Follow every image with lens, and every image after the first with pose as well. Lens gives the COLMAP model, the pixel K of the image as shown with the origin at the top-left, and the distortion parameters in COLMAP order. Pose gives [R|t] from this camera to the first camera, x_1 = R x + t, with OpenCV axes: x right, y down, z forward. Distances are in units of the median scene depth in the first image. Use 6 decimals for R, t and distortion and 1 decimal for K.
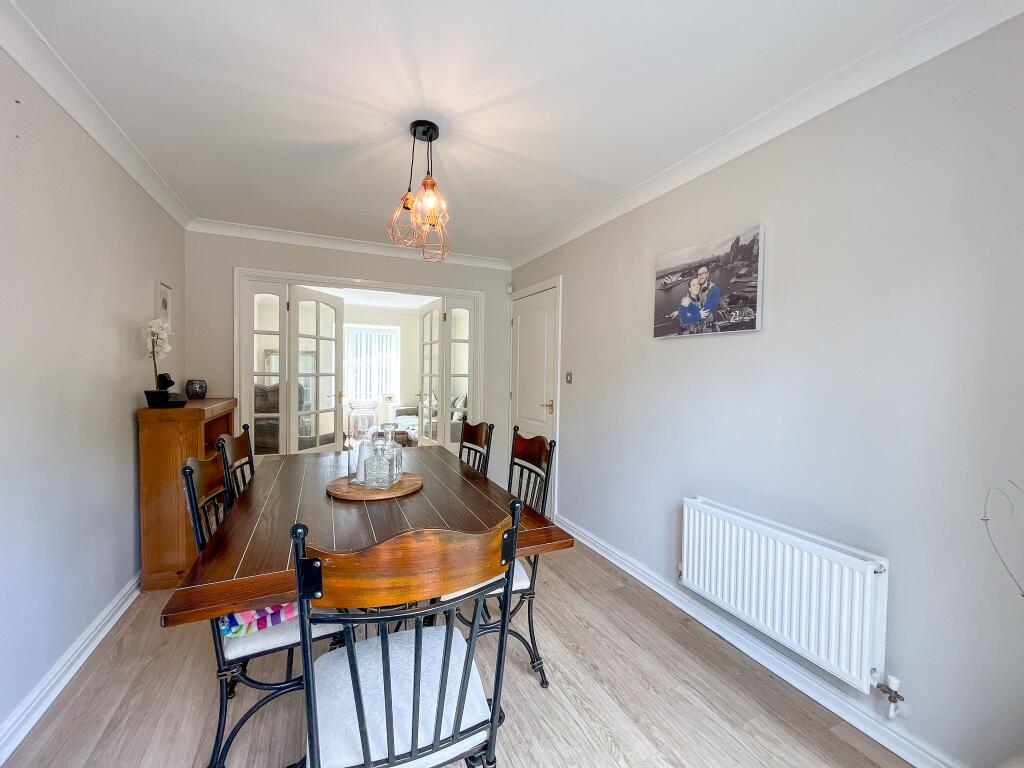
lens RADIAL K [[410.8, 0, 510.2], [0, 410.8, 383.7], [0, 0, 1]] dist [-0.001826, -0.000041]
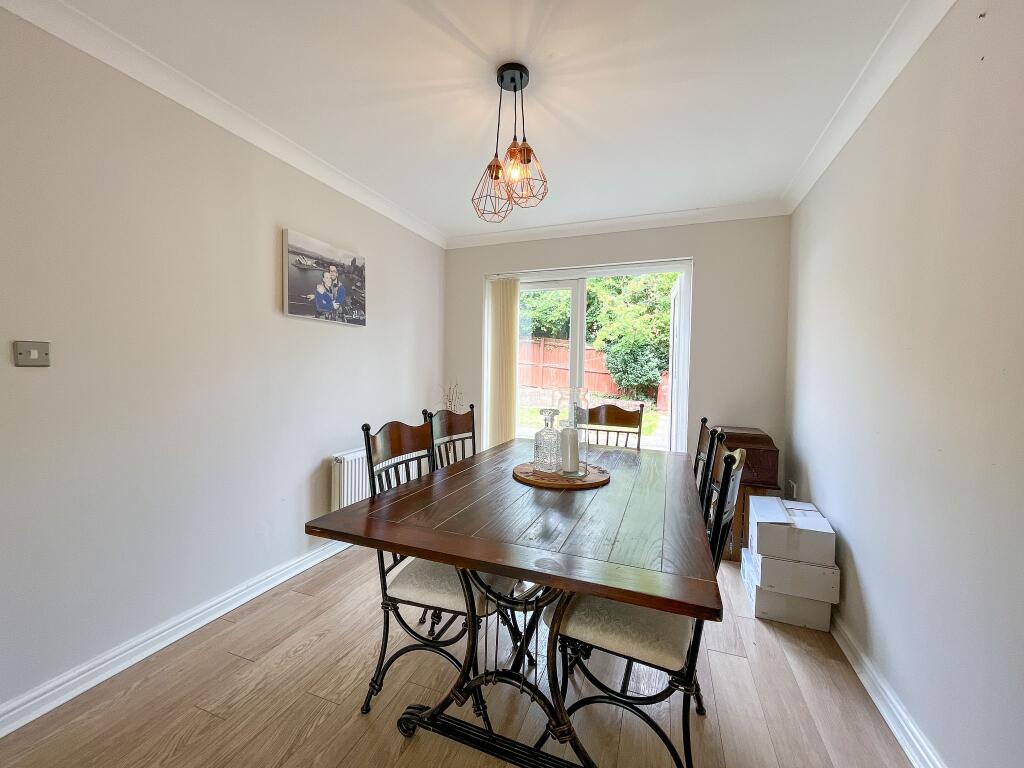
lens RADIAL K [[410.8, 0, 510.2], [0, 410.8, 383.7], [0, 0, 1]] dist [-0.001826, -0.000041]
pose [[-0.693503, -0.051570, 0.718605, -0.782405], [-0.003103, 0.997639, 0.068599, -0.021841], [-0.720447, 0.045344, -0.692026, 1.476999]]
